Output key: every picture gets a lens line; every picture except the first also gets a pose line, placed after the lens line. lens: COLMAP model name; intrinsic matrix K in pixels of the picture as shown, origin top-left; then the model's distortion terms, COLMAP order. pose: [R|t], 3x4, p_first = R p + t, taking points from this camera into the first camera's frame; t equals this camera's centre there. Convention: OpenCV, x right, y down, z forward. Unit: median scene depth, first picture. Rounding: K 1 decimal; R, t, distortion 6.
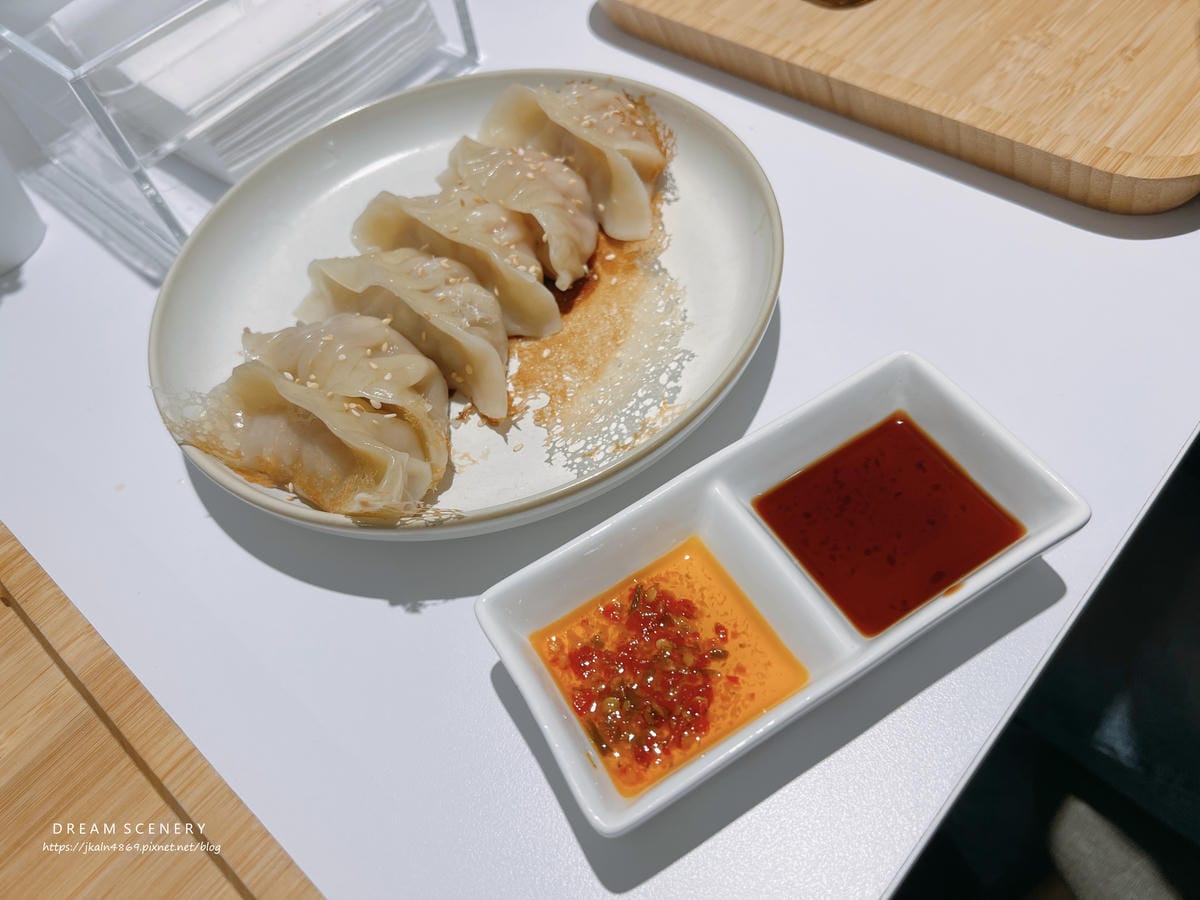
lens RADIAL K [[902.7, 0, 600.0], [0, 902.7, 450.0], [0, 0, 1]] dist [0.052357, -0.100508]
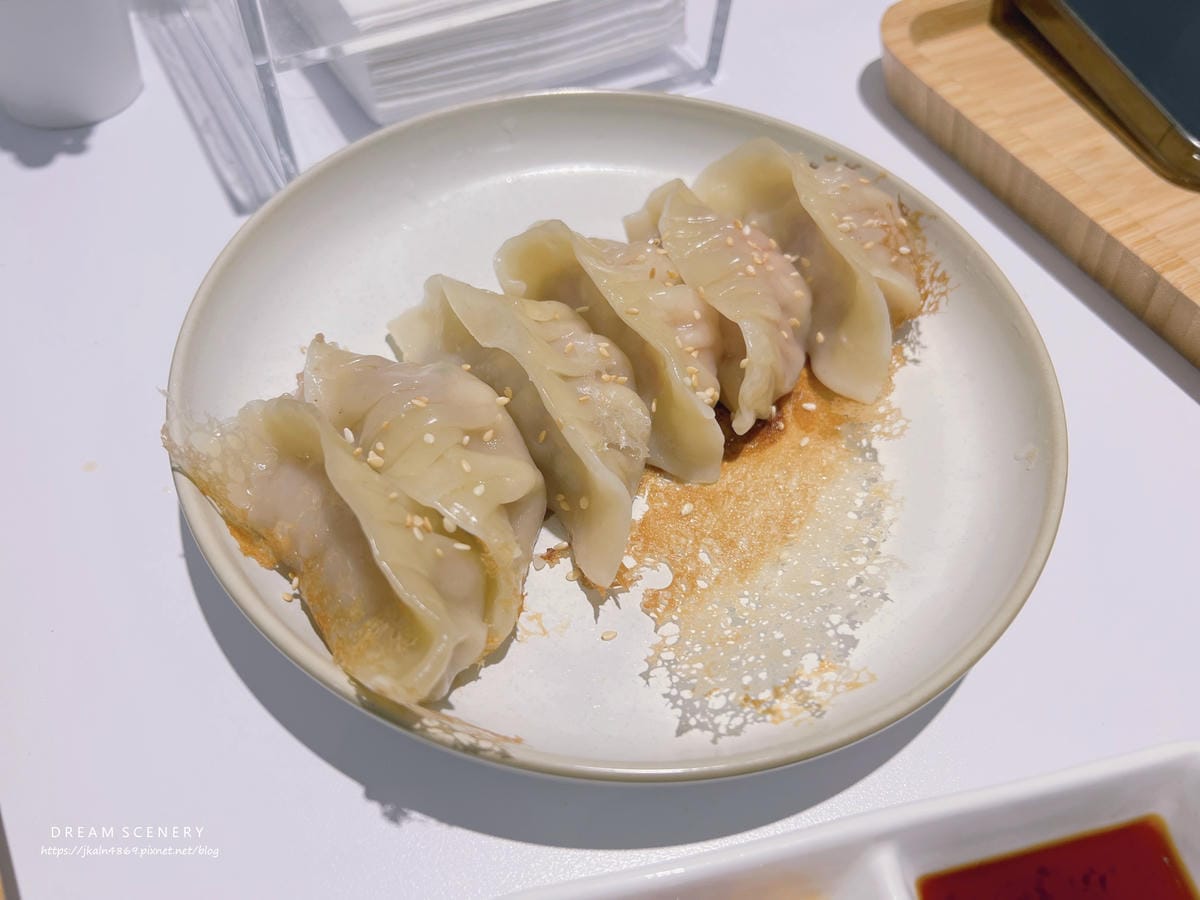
lens RADIAL K [[918.4, 0, 594.6], [0, 918.4, 450.8], [0, 0, 1]] dist [0.047777, -0.110039]
pose [[0.931698, 0.361823, -0.031973, -0.118386], [-0.361622, 0.932247, 0.012076, -0.128631], [0.034176, 0.000311, 0.999416, 0.247443]]
